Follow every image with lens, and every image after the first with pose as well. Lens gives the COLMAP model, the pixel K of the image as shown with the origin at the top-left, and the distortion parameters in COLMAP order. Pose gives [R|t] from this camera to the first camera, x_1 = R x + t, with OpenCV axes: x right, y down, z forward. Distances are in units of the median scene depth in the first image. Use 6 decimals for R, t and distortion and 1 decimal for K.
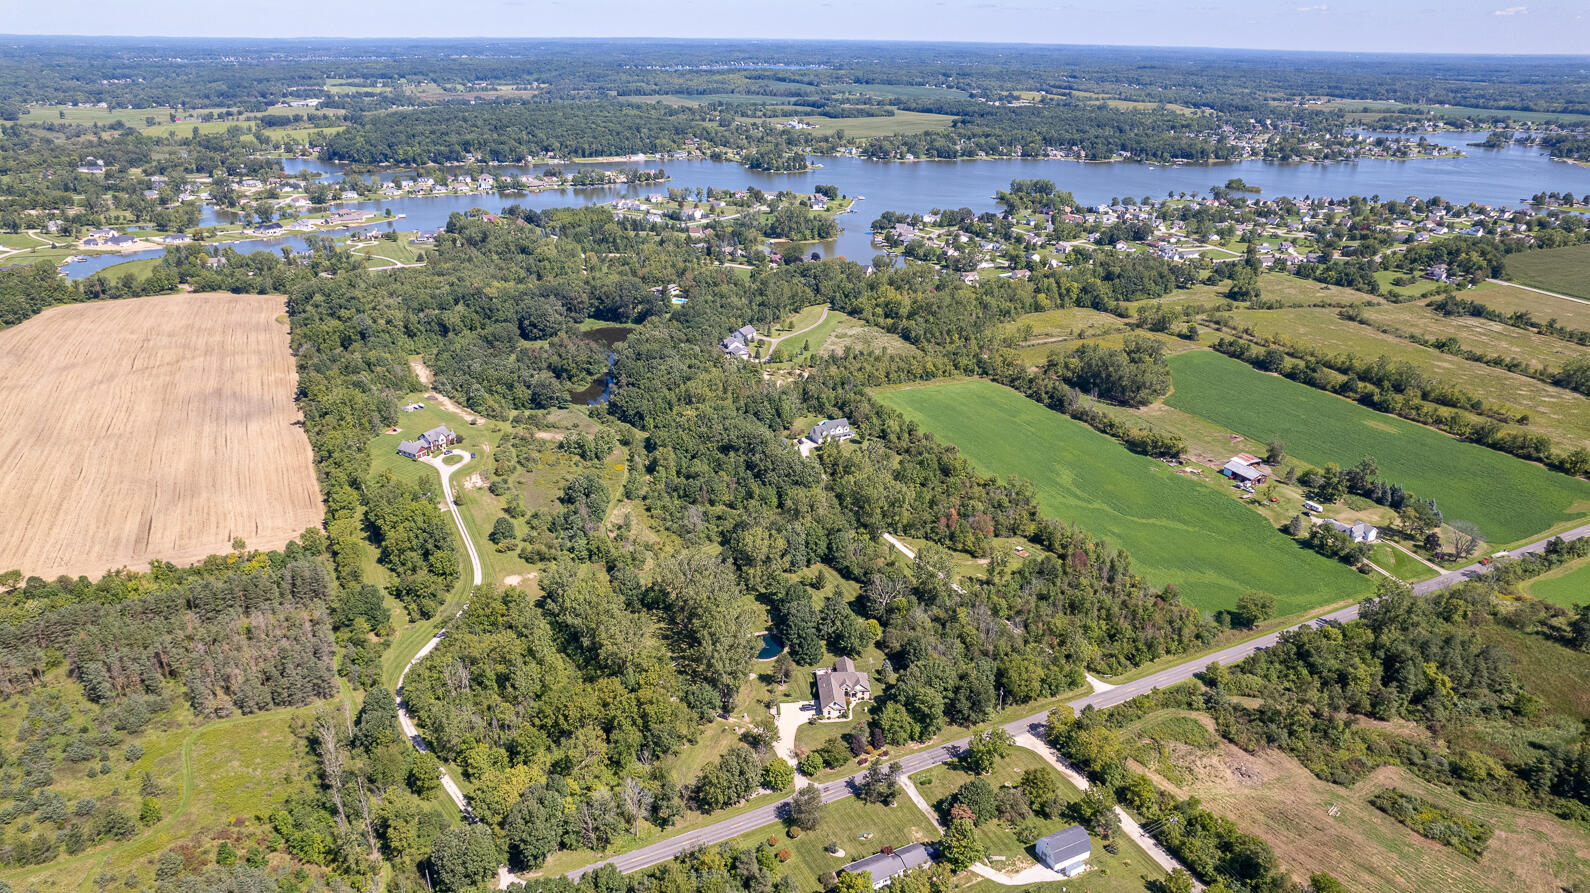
lens RADIAL K [[1027.7, 0, 795.0], [0, 1027.7, 446.5], [0, 0, 1]] dist [-0.075028, 0.072551]
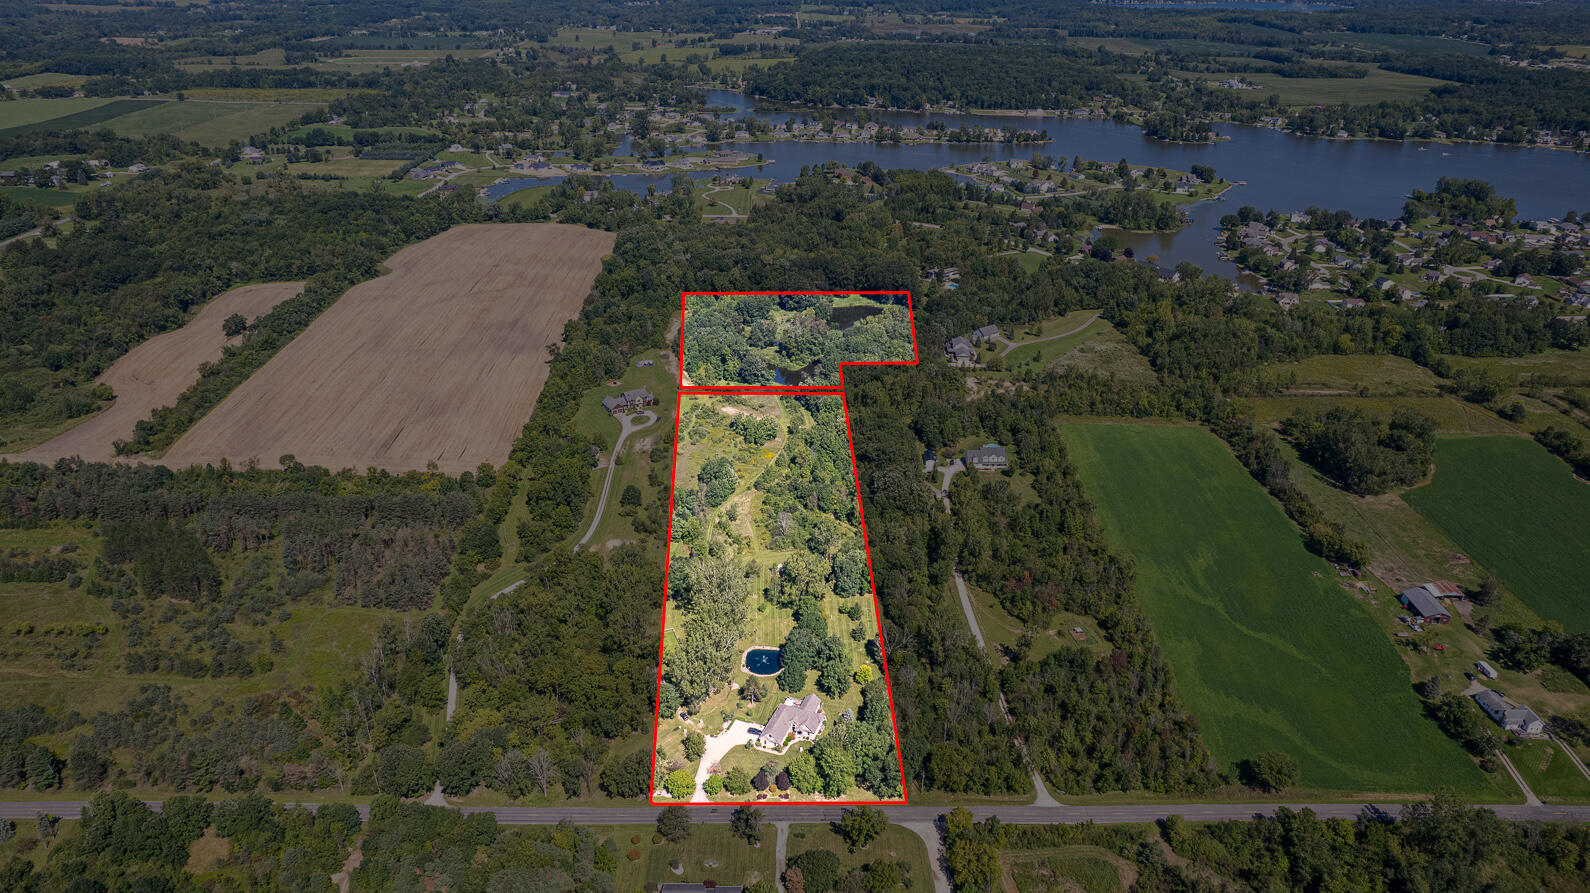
lens RADIAL K [[1027.7, 0, 795.0], [0, 1027.7, 446.5], [0, 0, 1]] dist [-0.075028, 0.072551]
pose [[0.900296, 0.191003, -0.391134, 0.142016], [-0.164322, 0.981229, 0.100934, -0.053198], [0.403071, -0.026598, 0.914782, 0.013012]]
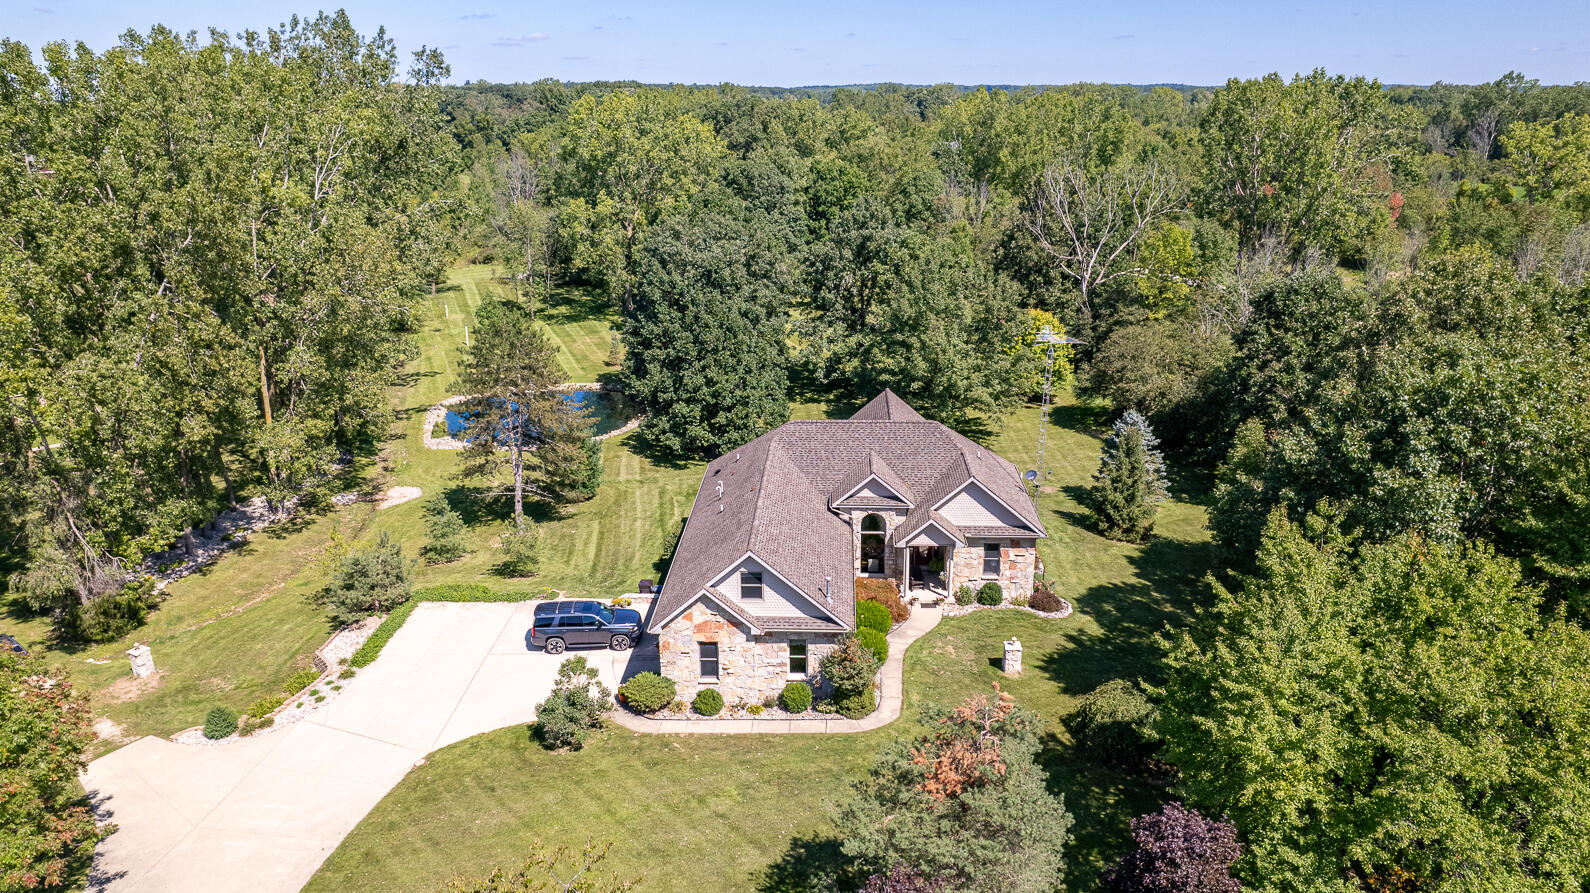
lens RADIAL K [[1061.5, 0, 795.0], [0, 1061.5, 446.5], [0, 0, 1]] dist [-0.081056, 0.078165]
pose [[0.993407, 0.020642, -0.112771, 0.019220], [-0.027977, 0.997567, -0.063859, 0.081705], [0.111179, 0.066593, 0.991567, 0.294369]]
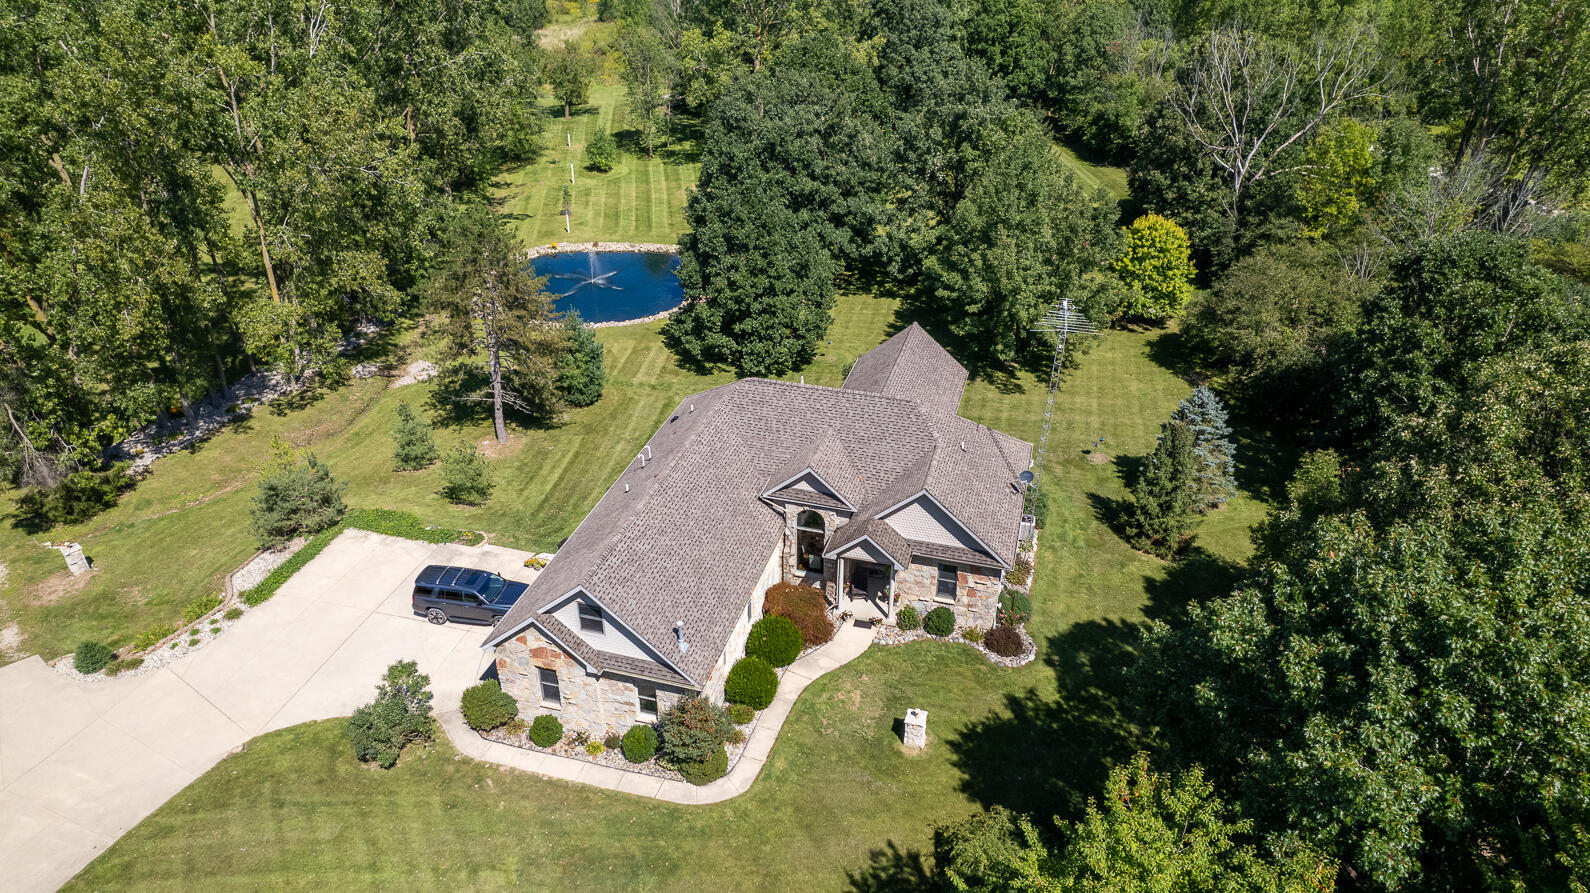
lens RADIAL K [[1027.7, 0, 795.0], [0, 1027.7, 446.5], [0, 0, 1]] dist [-0.075028, 0.072551]
pose [[0.941272, 0.166112, -0.293962, 0.028438], [-0.127348, 0.980971, 0.146557, 0.073057], [0.312713, -0.100515, 0.944514, 0.306225]]
